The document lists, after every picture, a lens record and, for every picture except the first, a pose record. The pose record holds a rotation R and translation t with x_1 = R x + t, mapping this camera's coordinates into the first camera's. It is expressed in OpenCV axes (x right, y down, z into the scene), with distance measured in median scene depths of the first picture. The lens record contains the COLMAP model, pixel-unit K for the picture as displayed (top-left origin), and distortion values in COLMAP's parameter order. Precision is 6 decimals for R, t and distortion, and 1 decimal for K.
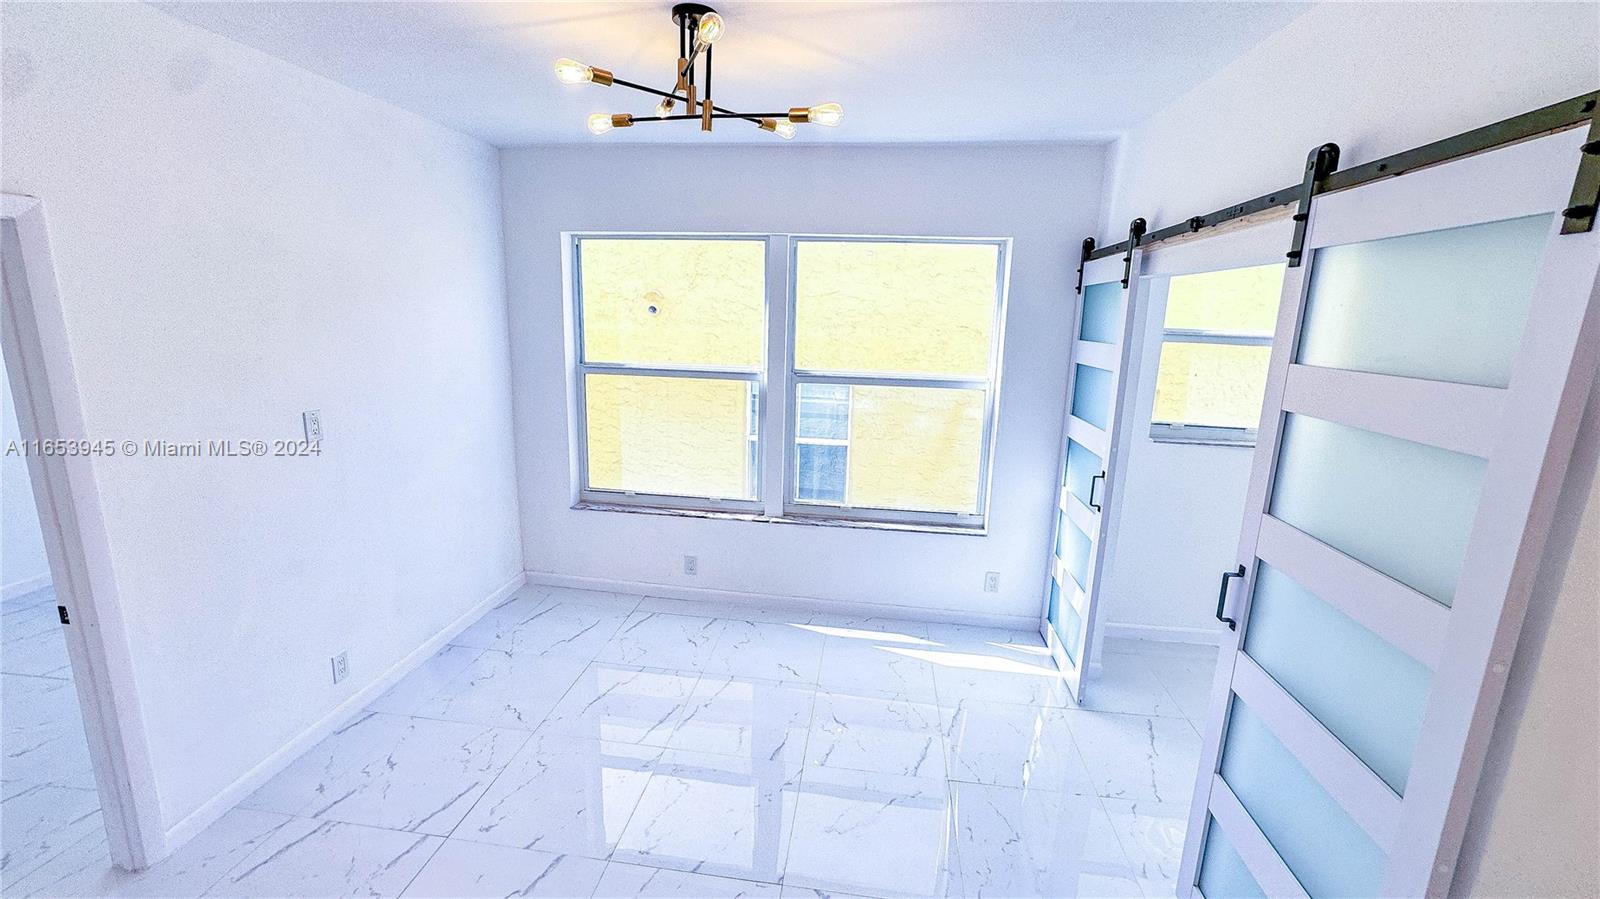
lens RADIAL K [[652.0, 0, 801.3], [0, 652.0, 453.2], [0, 0, 1]] dist [-0.032470, 0.014628]
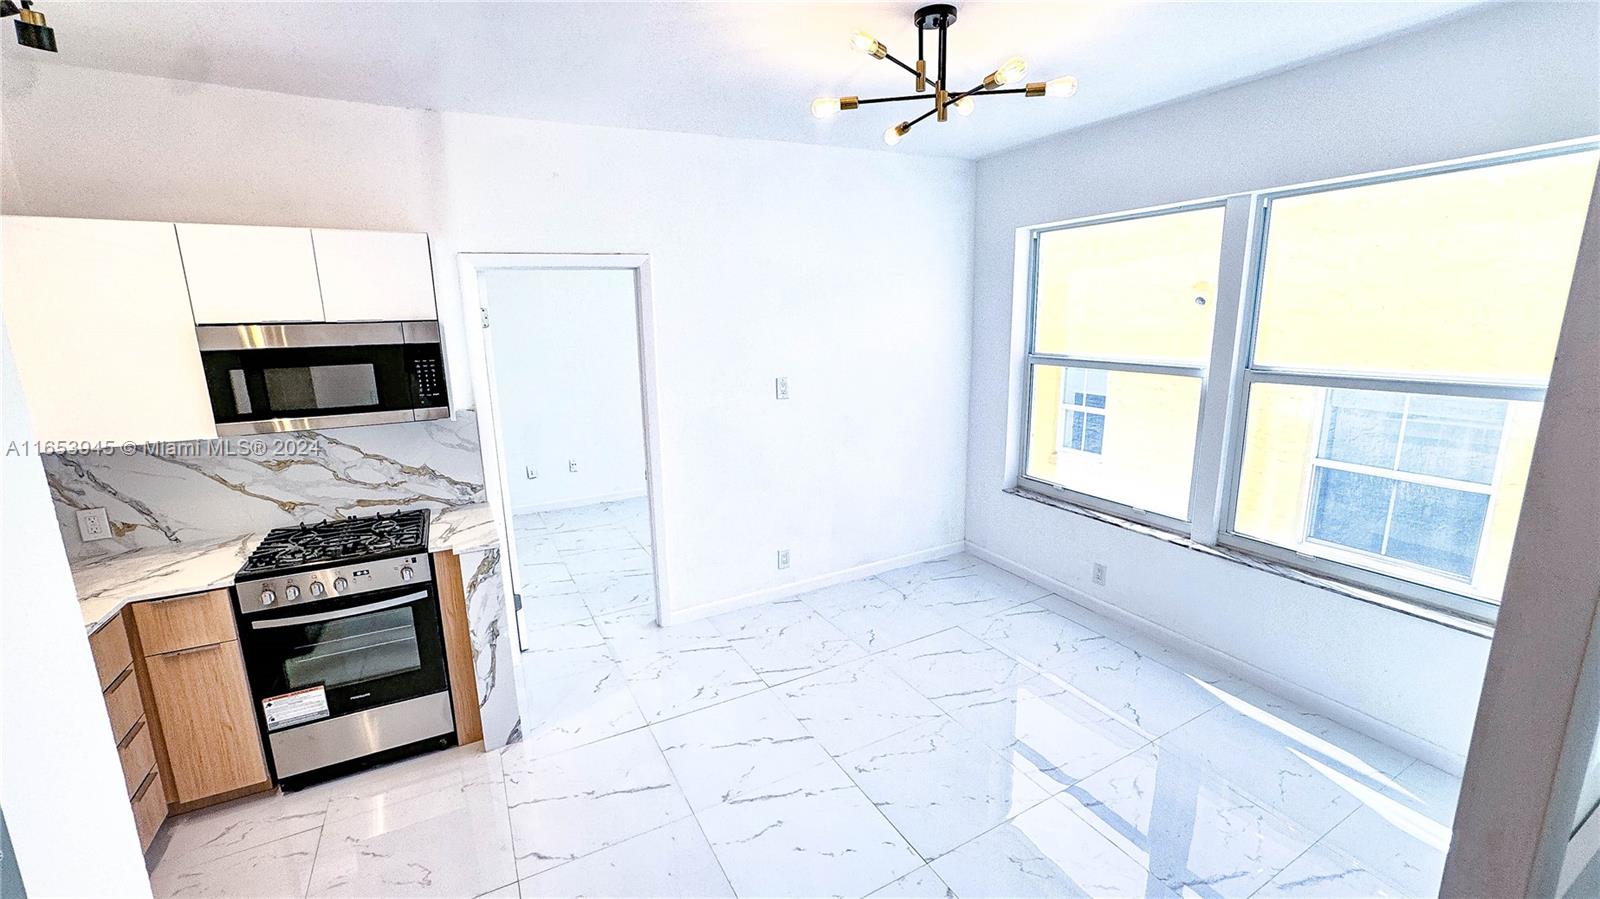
lens RADIAL K [[652.0, 0, 804.2], [0, 652.0, 453.0], [0, 0, 1]] dist [-0.032470, 0.014628]
pose [[0.583720, 0.131063, -0.801307, 0.328049], [-0.136126, 0.988715, 0.062553, 0.002197], [0.800463, 0.072565, 0.594973, 0.118608]]
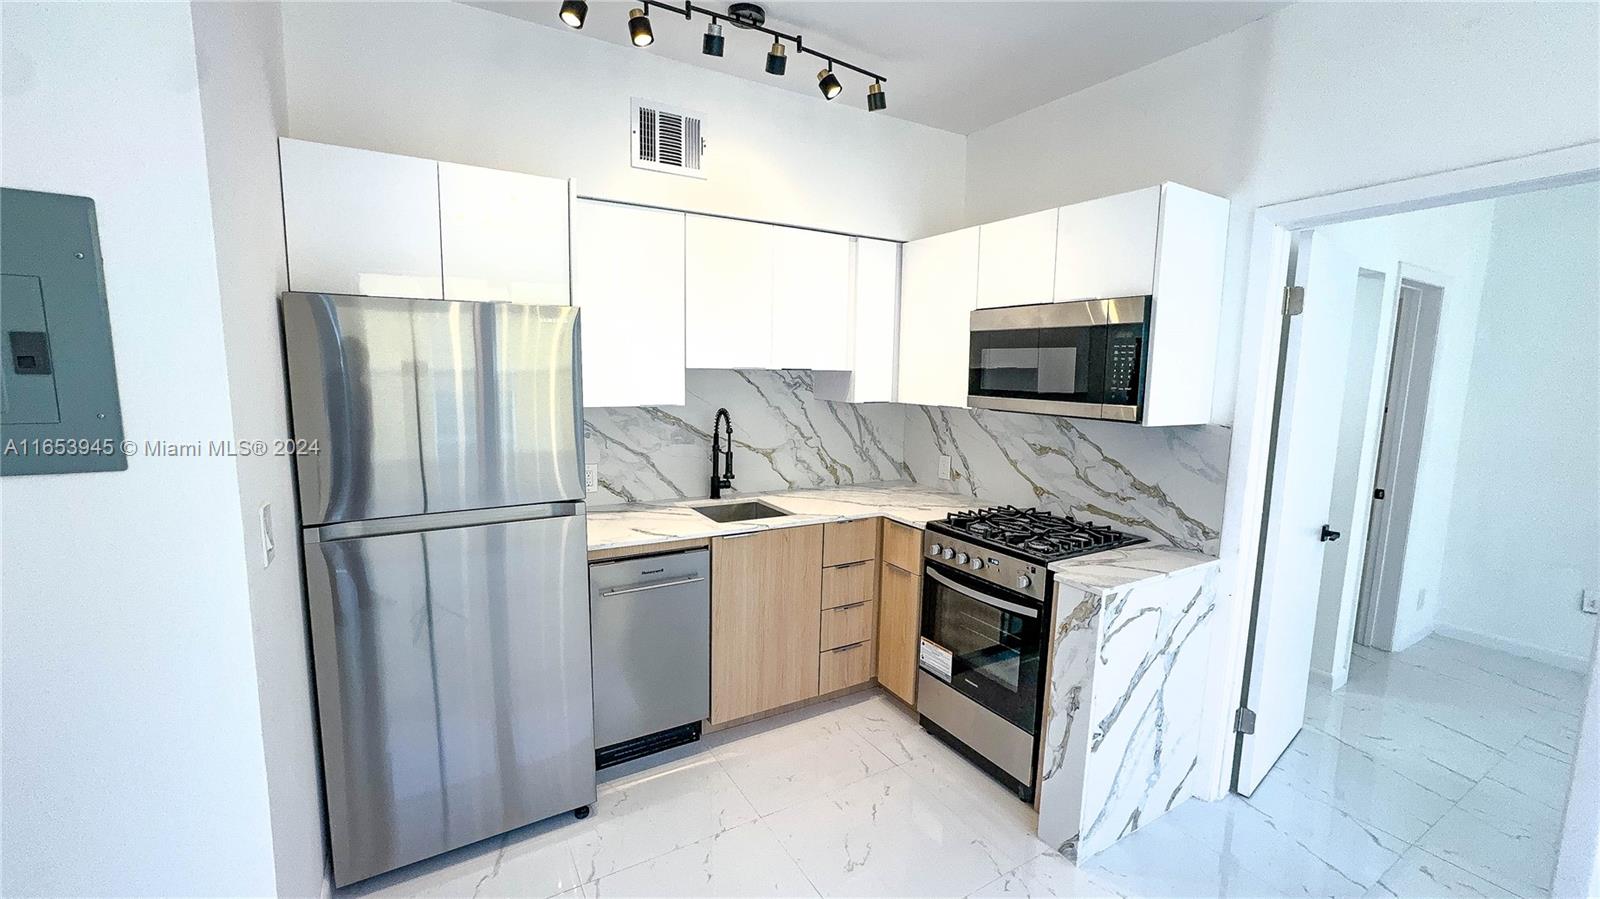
lens RADIAL K [[652.0, 0, 803.3], [0, 652.0, 448.6], [0, 0, 1]] dist [-0.032470, 0.014628]
pose [[-0.784956, 0.030001, -0.618825, 0.090883], [-0.172585, 0.948702, 0.264912, -0.013112], [0.595028, 0.314744, -0.739512, 0.473182]]
